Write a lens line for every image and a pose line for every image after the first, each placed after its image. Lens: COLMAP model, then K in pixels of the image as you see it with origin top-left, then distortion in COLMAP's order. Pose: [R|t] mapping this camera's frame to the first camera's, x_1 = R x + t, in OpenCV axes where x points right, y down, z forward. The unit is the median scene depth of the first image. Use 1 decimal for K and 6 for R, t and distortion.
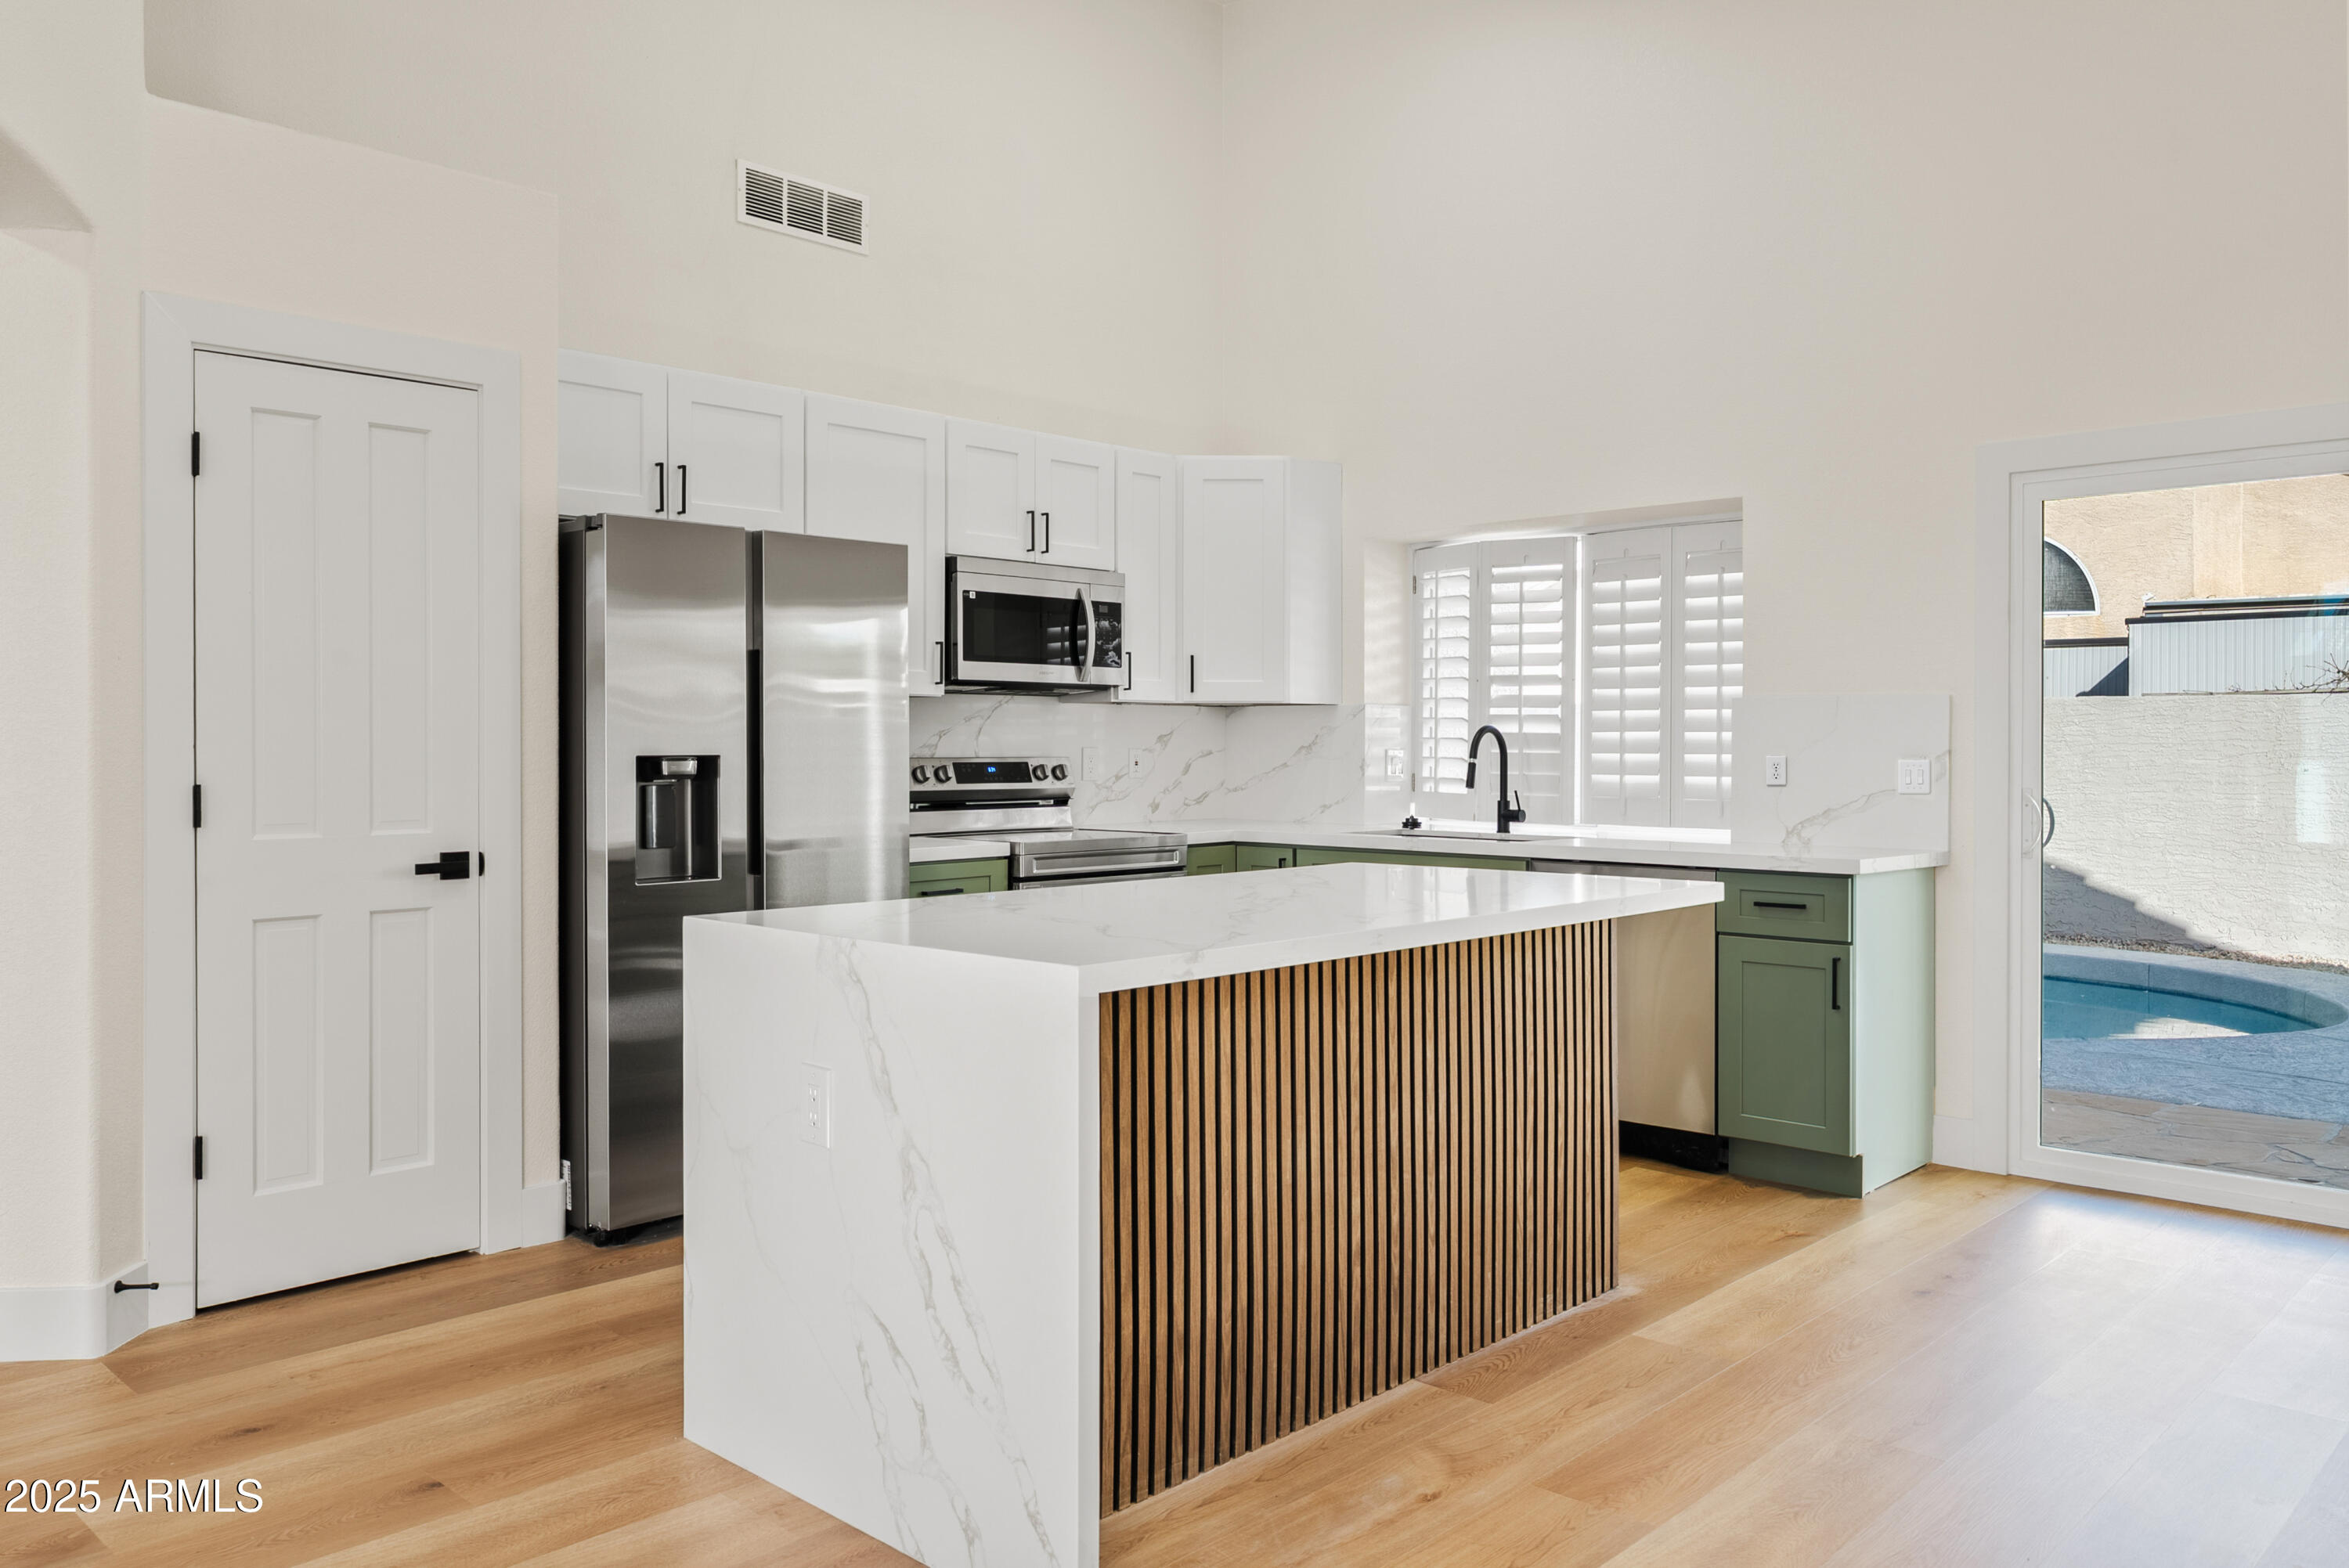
lens RADIAL K [[1730.5, 0, 1175.4], [0, 1730.5, 740.8], [0, 0, 1]] dist [0.000461, -0.000628]
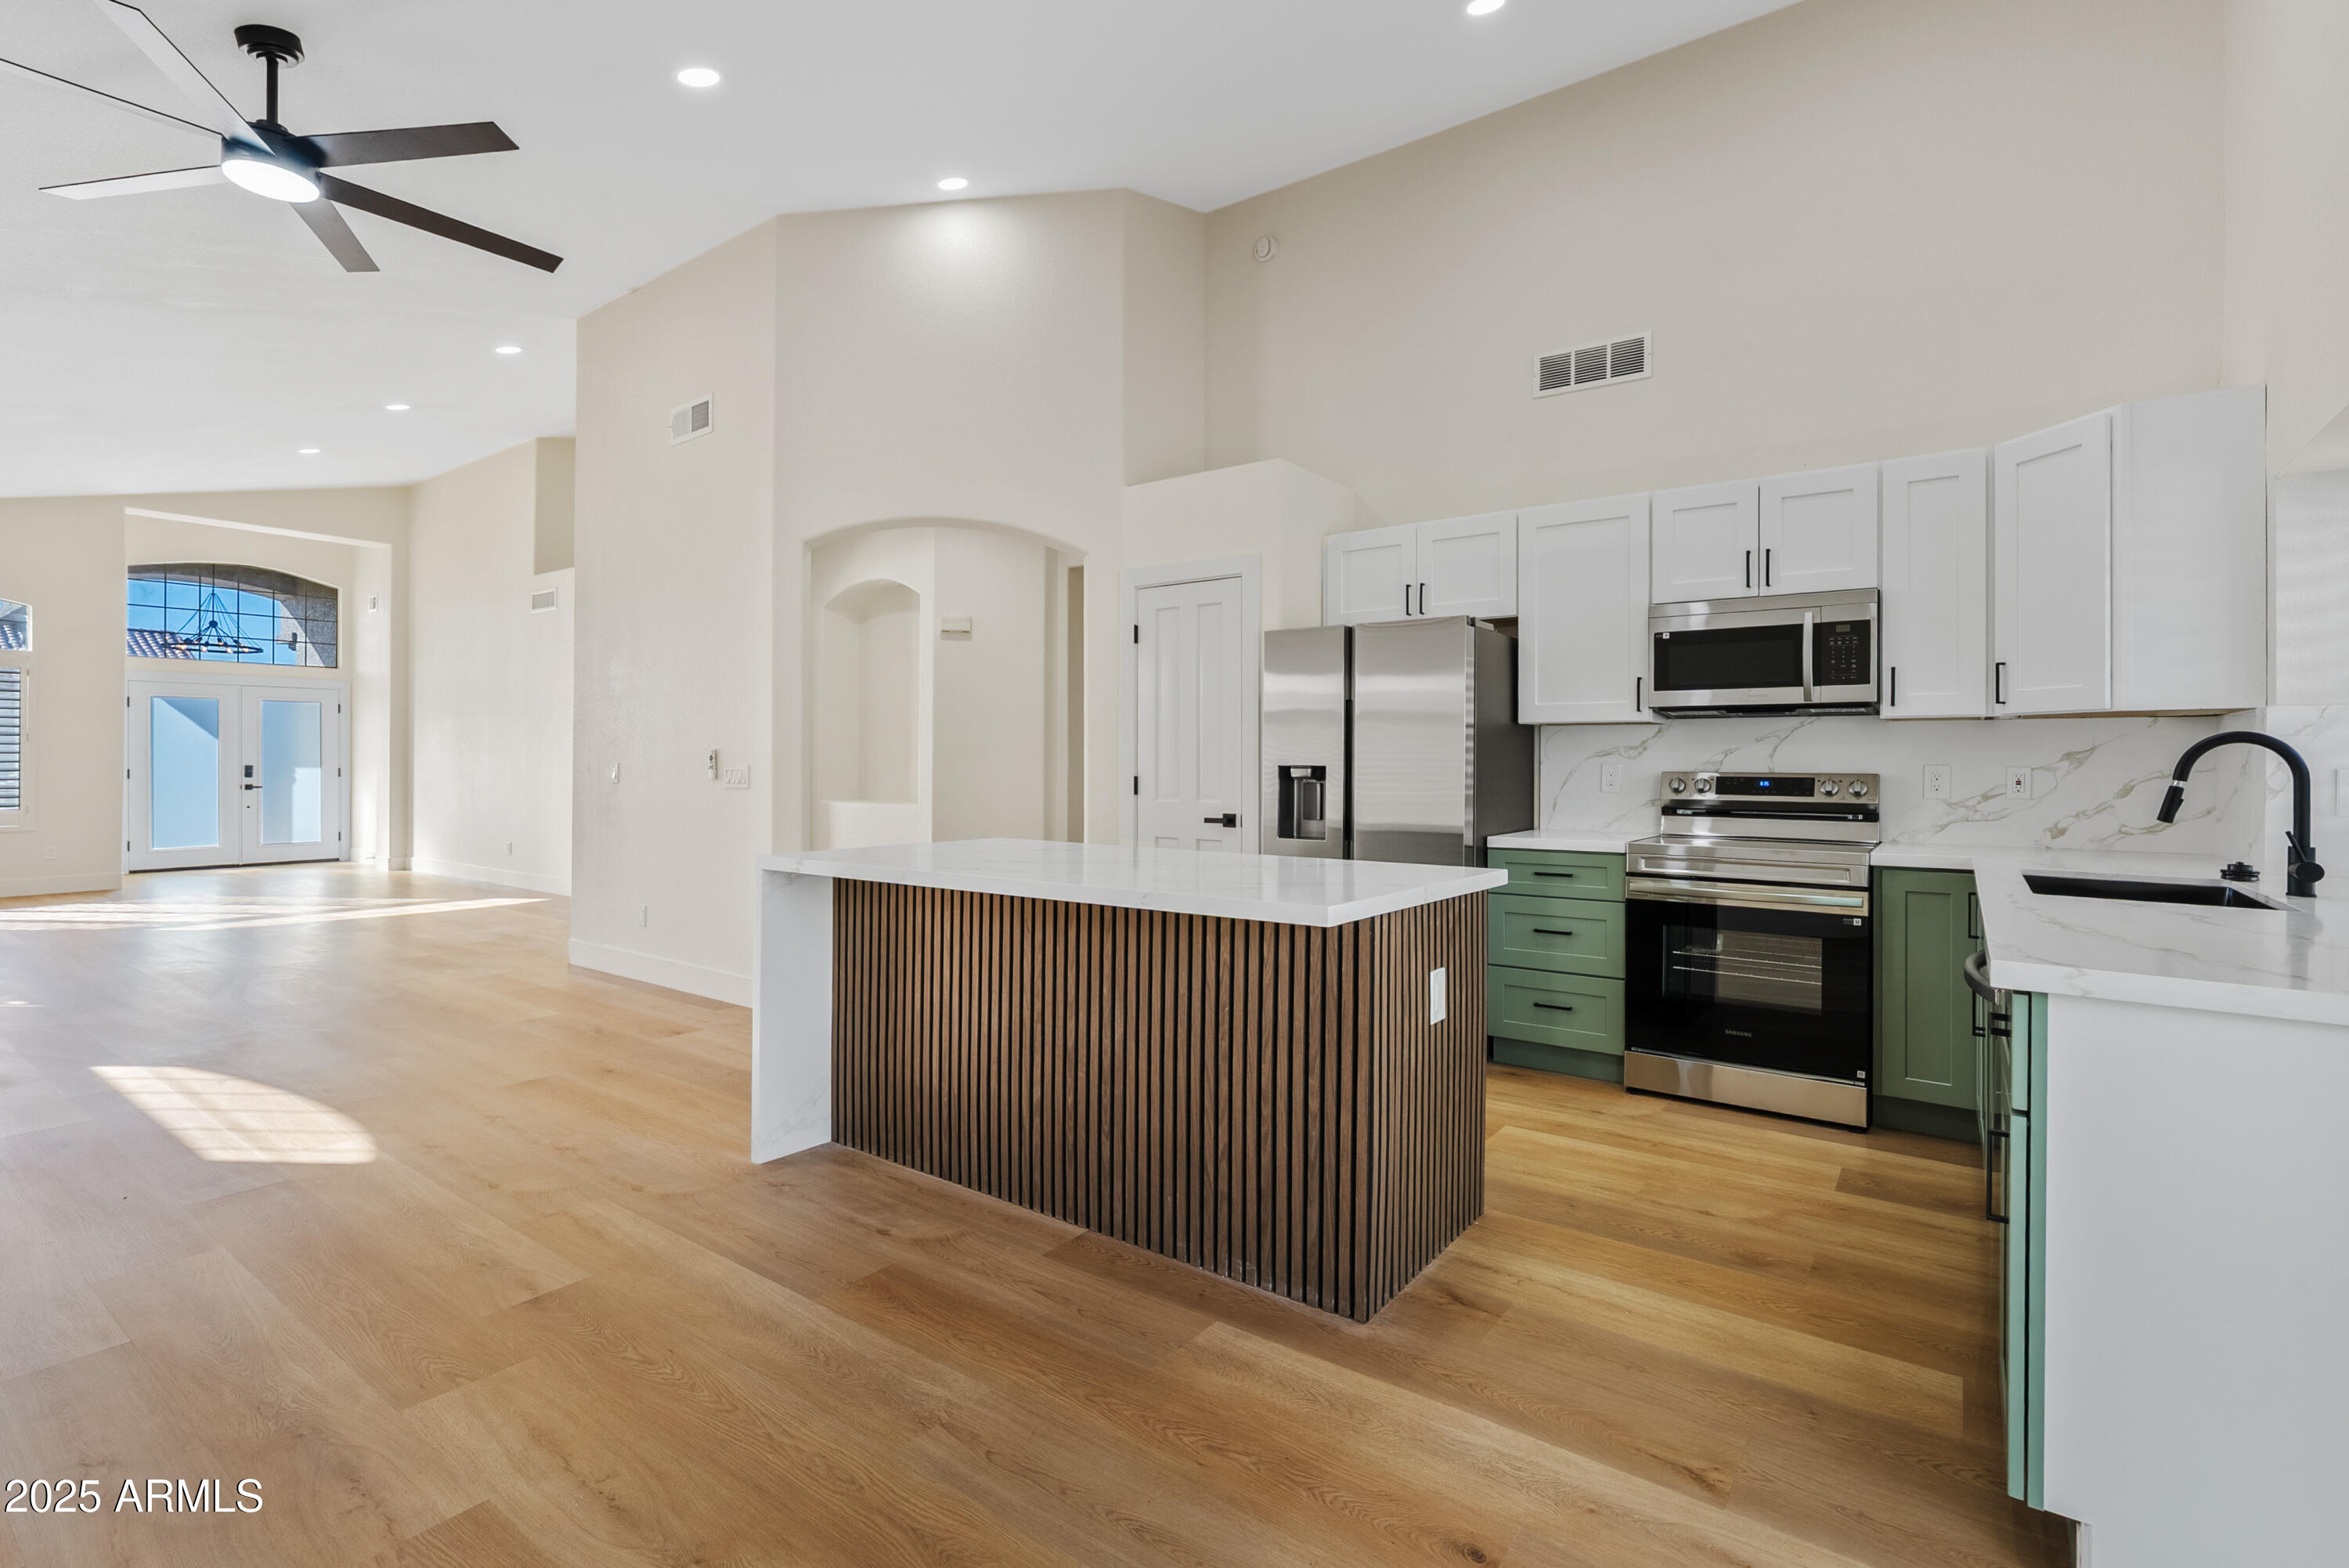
lens RADIAL K [[1104.0, 0, 1201.8], [0, 1104.0, 753.3], [0, 0, 1]] dist [0.000860, 0.000826]
pose [[0.126311, -0.007680, -0.991961, 0.913721], [-0.003622, 0.999960, -0.008203, 0.006794], [0.991984, 0.004630, 0.126279, 0.895089]]
